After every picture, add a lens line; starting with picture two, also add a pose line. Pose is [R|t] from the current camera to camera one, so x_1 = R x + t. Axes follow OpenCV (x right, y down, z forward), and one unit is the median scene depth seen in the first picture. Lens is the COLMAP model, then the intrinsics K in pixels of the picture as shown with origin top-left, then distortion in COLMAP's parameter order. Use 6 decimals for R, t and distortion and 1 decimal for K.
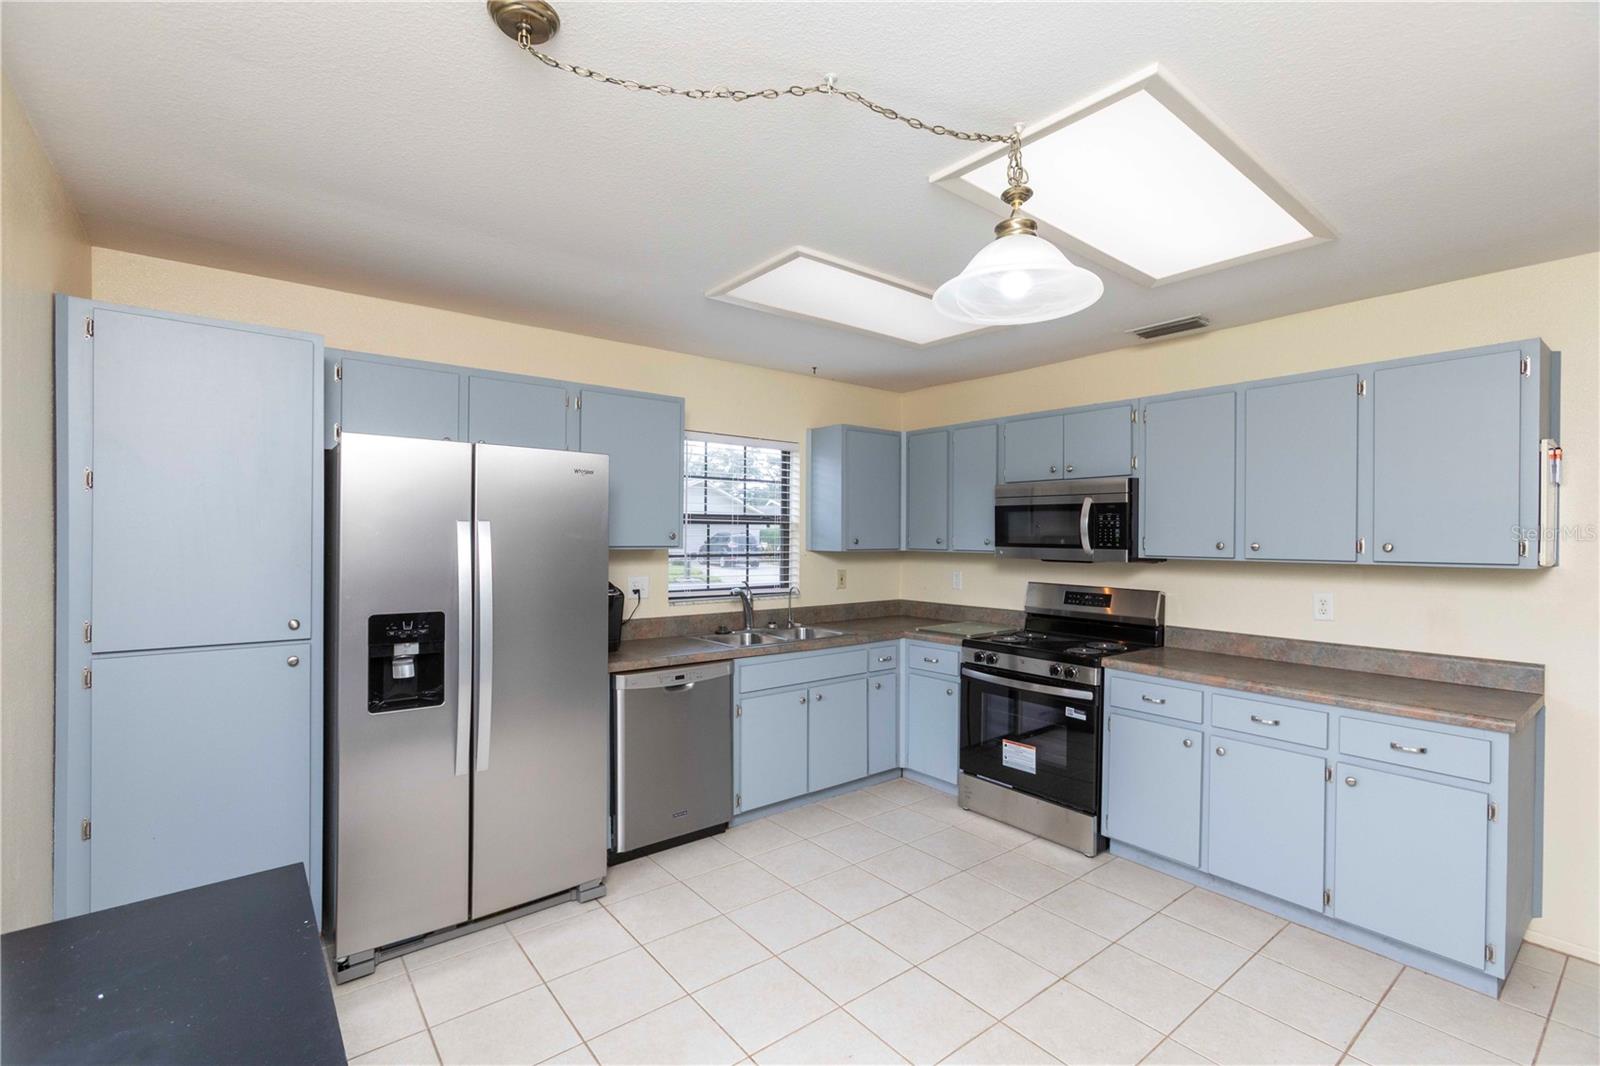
lens RADIAL K [[715.2, 0, 802.0], [0, 715.2, 536.6], [0, 0, 1]] dist [-0.004282, 0.004945]
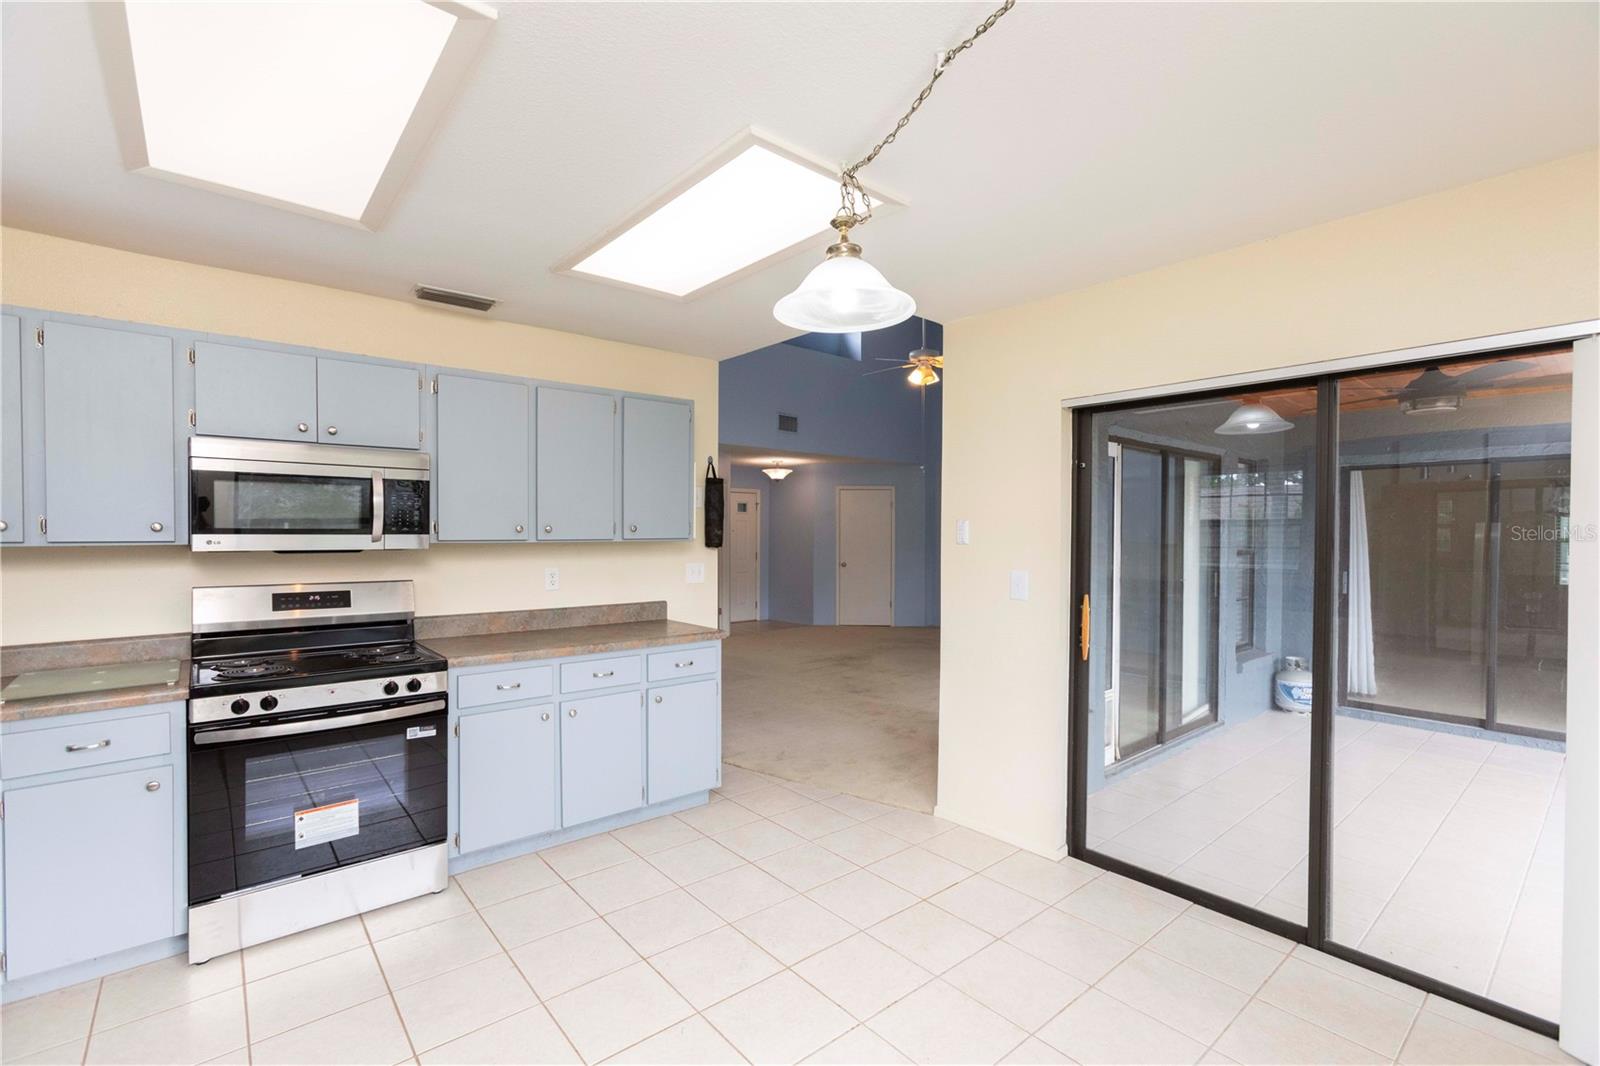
lens RADIAL K [[715.2, 0, 802.0], [0, 715.2, 535.3], [0, 0, 1]] dist [-0.004282, 0.004945]
pose [[-0.043243, -0.018376, 0.998896, -0.458671], [-0.011014, 0.999779, 0.017915, -0.001444], [-0.999004, -0.010228, -0.043436, 0.587578]]
